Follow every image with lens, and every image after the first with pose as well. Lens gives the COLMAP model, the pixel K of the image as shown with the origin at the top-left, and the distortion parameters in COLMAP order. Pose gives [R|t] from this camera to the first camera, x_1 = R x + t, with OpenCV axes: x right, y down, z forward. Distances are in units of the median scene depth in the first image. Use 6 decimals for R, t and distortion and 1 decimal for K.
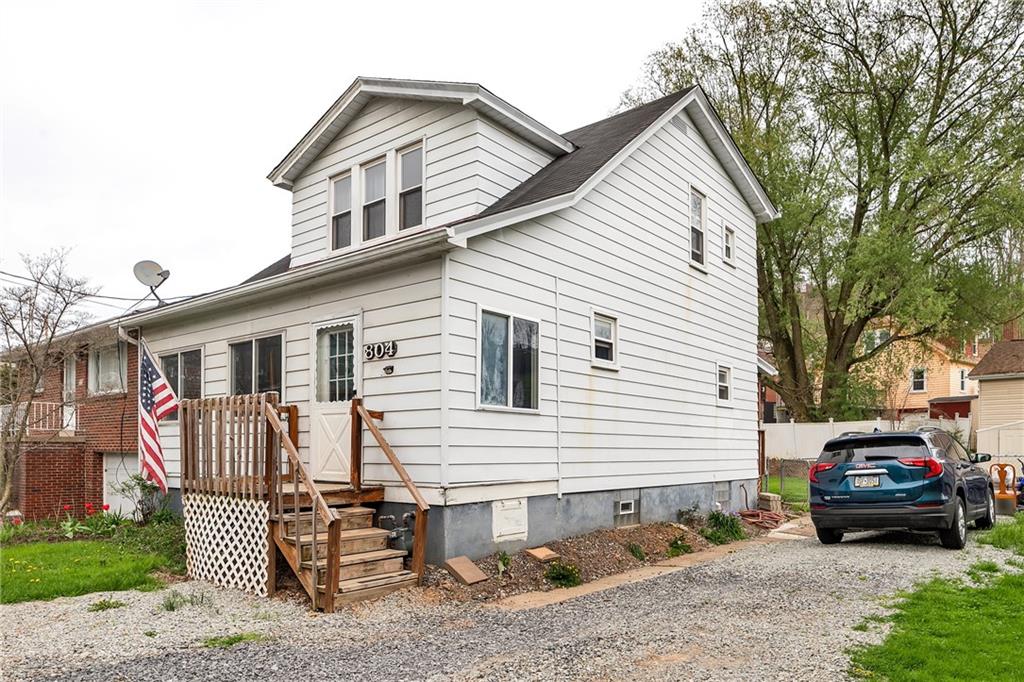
lens RADIAL K [[703.4, 0, 512.0], [0, 703.4, 341.0], [0, 0, 1]] dist [0.003572, 0.001134]
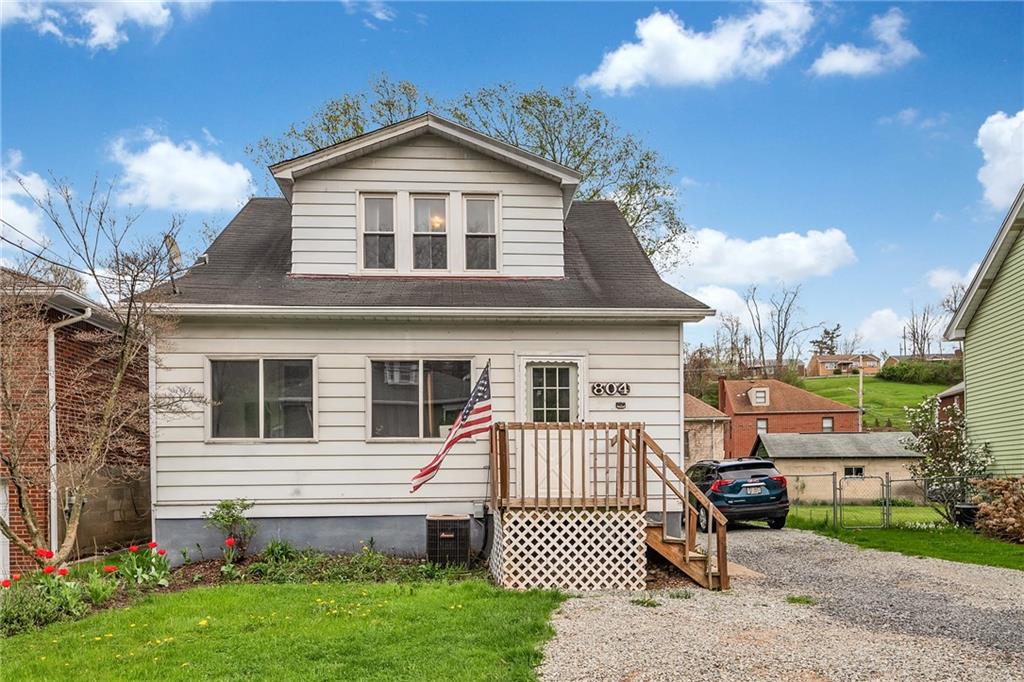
lens RADIAL K [[703.4, 0, 512.0], [0, 703.4, 341.0], [0, 0, 1]] dist [0.003572, 0.001134]
pose [[0.721837, 0.125243, 0.680636, -0.913537], [-0.097503, 0.992083, -0.079147, 0.035275], [-0.685160, -0.009233, 0.728334, 0.178475]]
